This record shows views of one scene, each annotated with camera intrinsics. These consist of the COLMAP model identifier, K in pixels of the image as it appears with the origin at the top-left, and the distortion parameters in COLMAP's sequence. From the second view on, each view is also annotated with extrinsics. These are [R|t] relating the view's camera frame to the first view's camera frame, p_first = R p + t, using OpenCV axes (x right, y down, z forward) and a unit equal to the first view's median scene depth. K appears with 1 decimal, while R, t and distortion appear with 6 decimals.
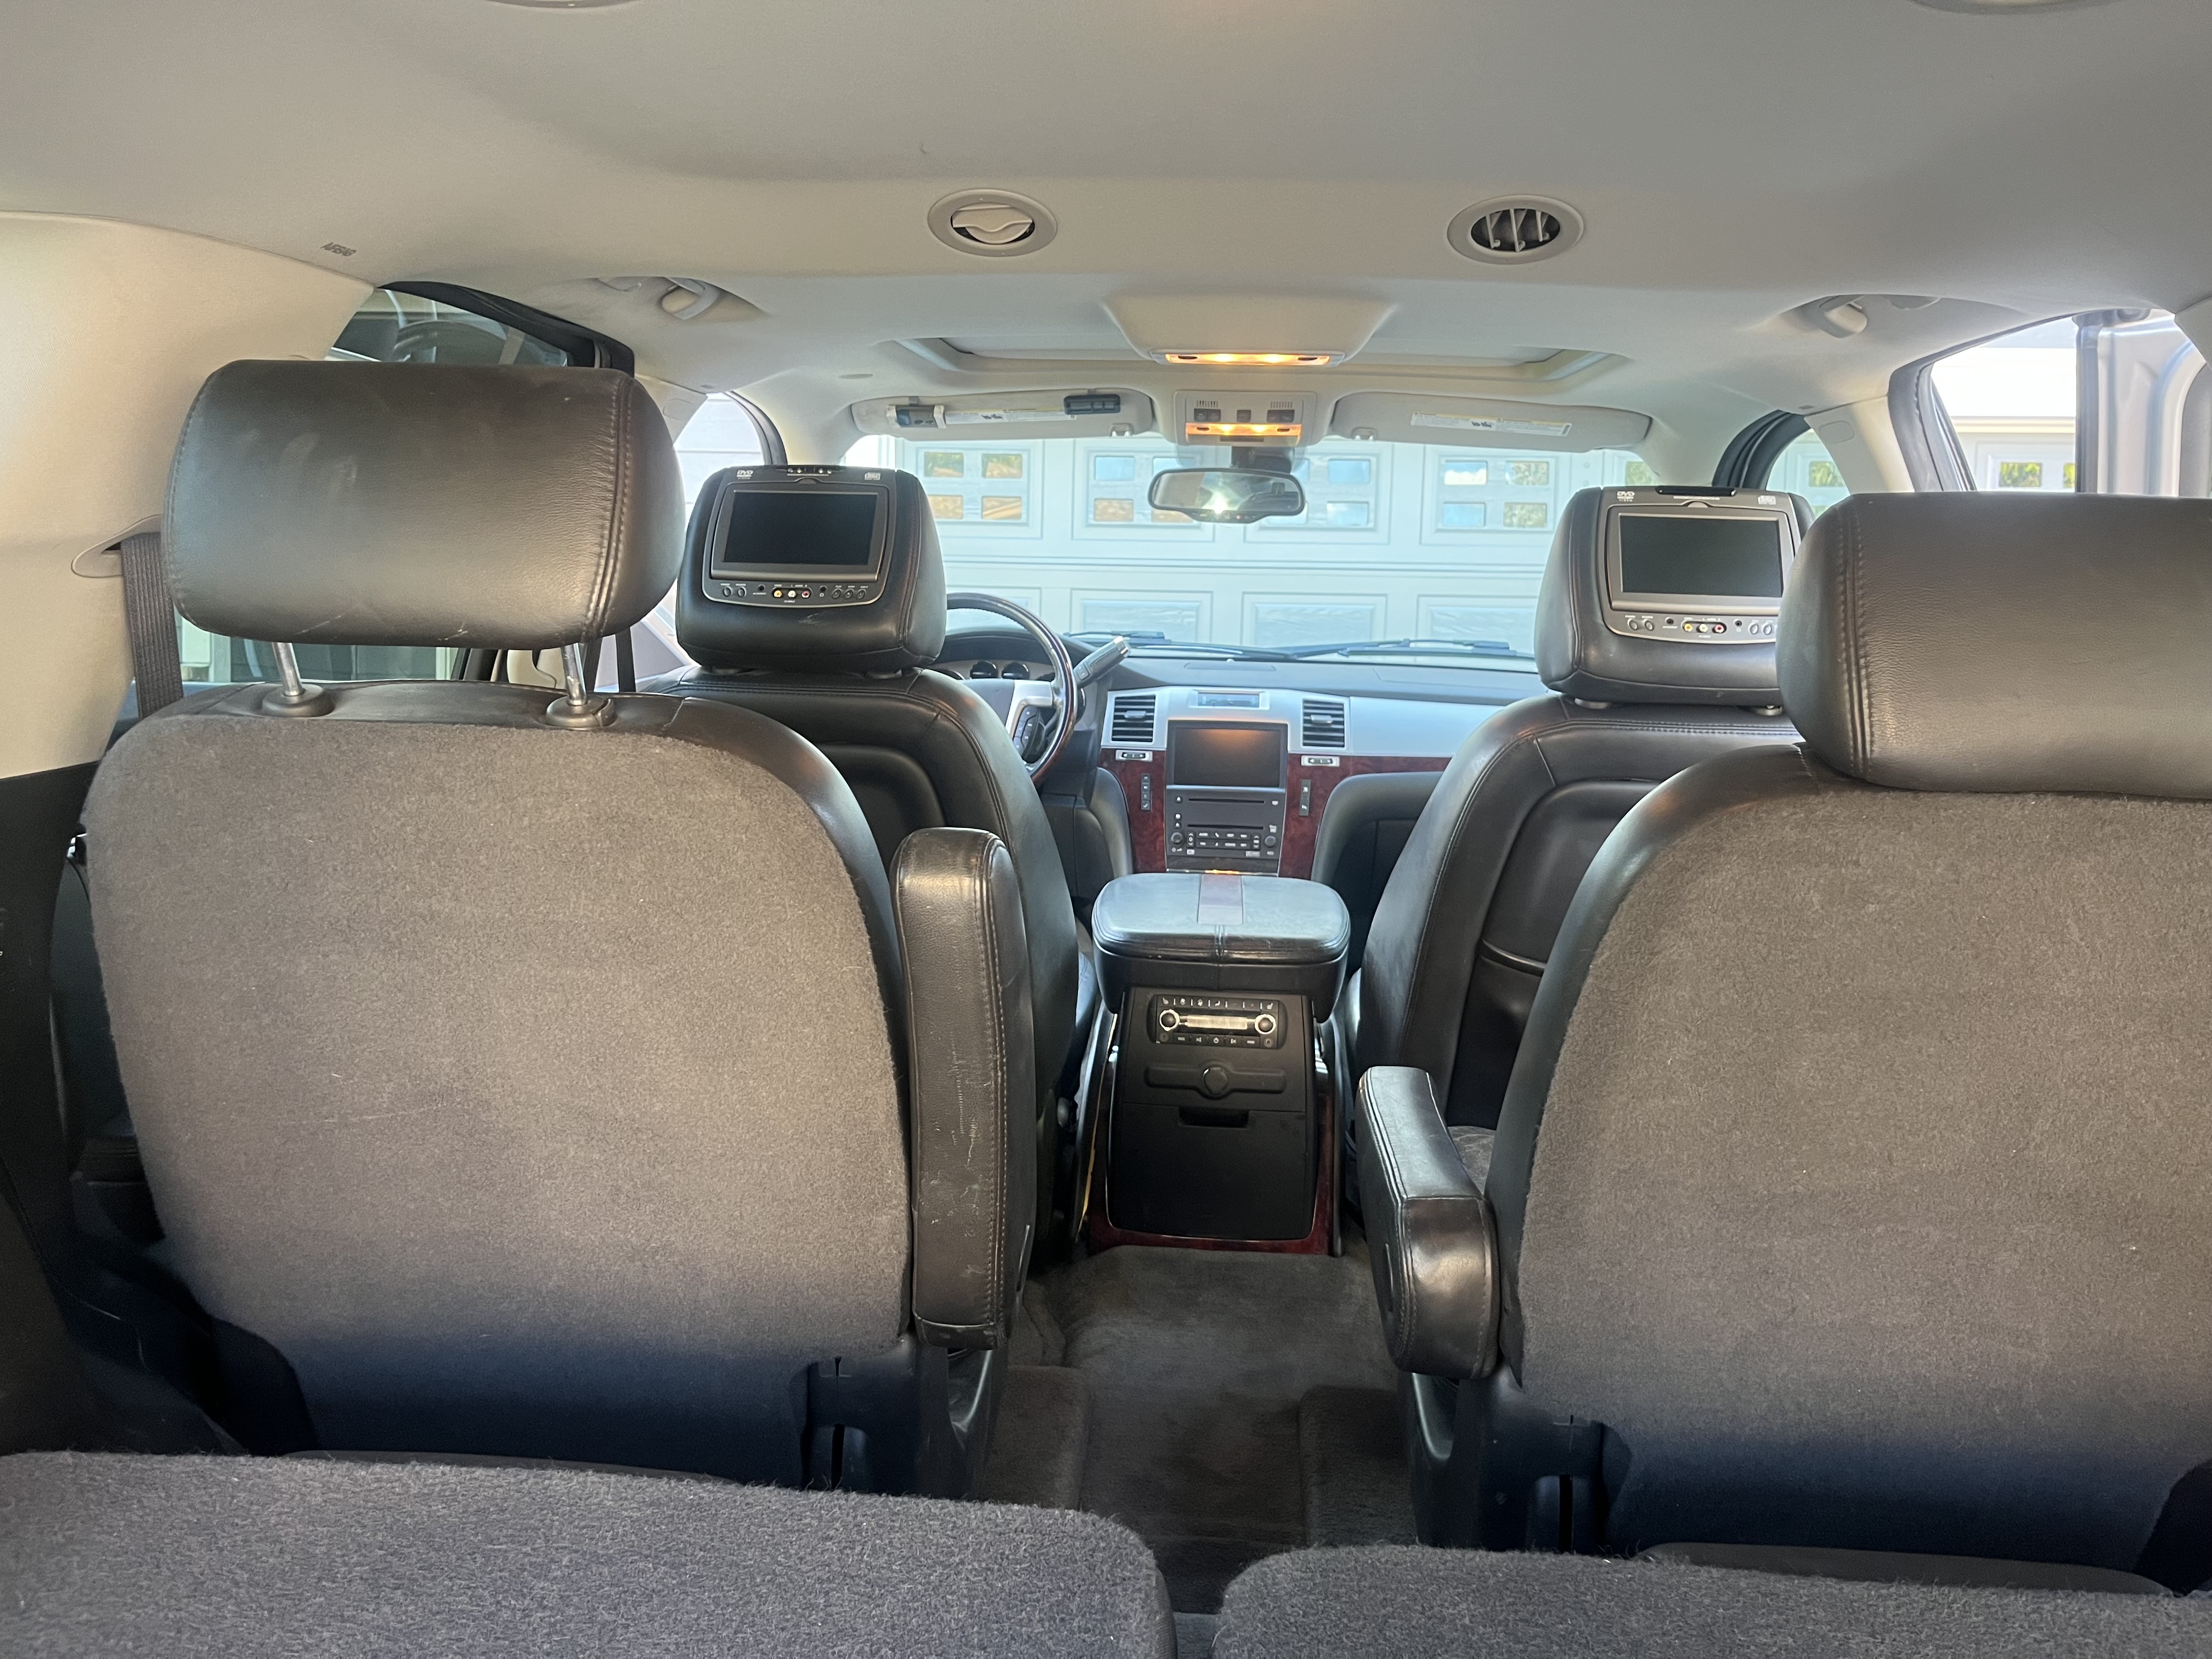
lens RADIAL K [[1663.6, 0, 1150.5], [0, 1663.6, 868.0], [0, 0, 1]] dist [0.067099, -0.116408]
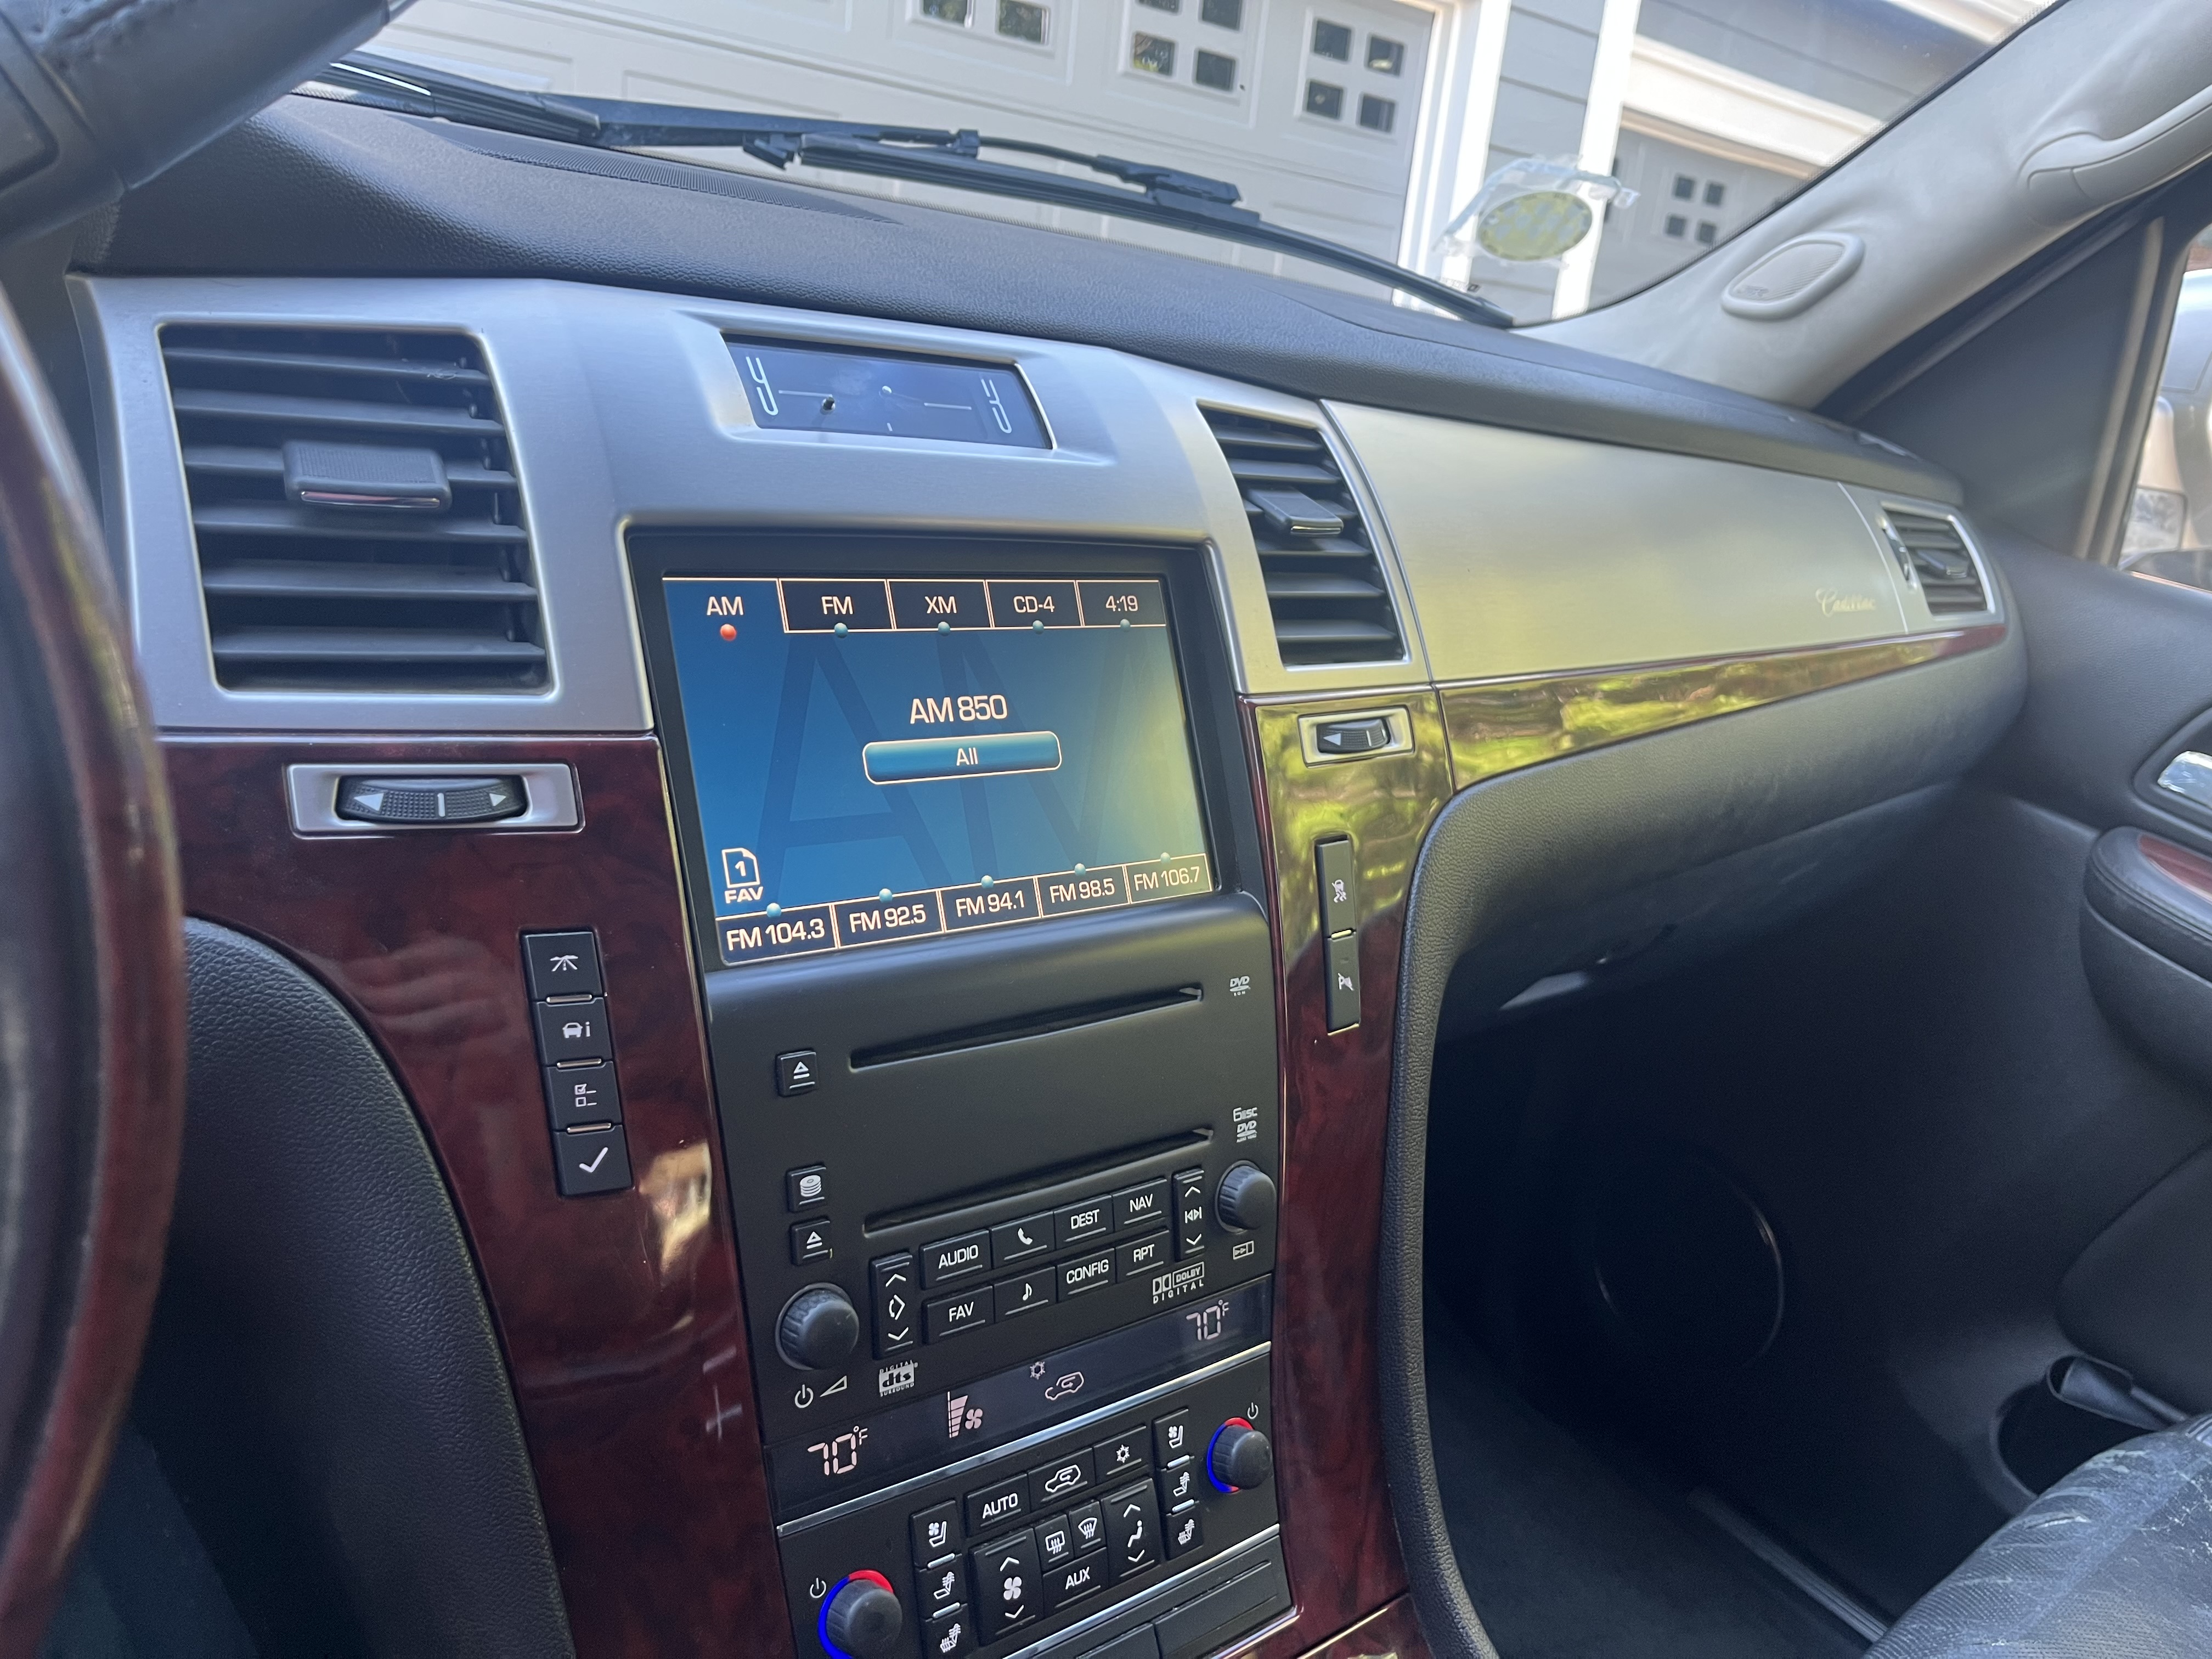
lens RADIAL K [[1663.6, 0, 1150.5], [0, 1663.6, 868.0], [0, 0, 1]] dist [0.067099, -0.116408]
pose [[0.750947, -0.135405, 0.646331, -0.055892], [-0.041443, 0.967160, 0.250768, -0.098598], [-0.659061, -0.215099, 0.720674, 0.851178]]
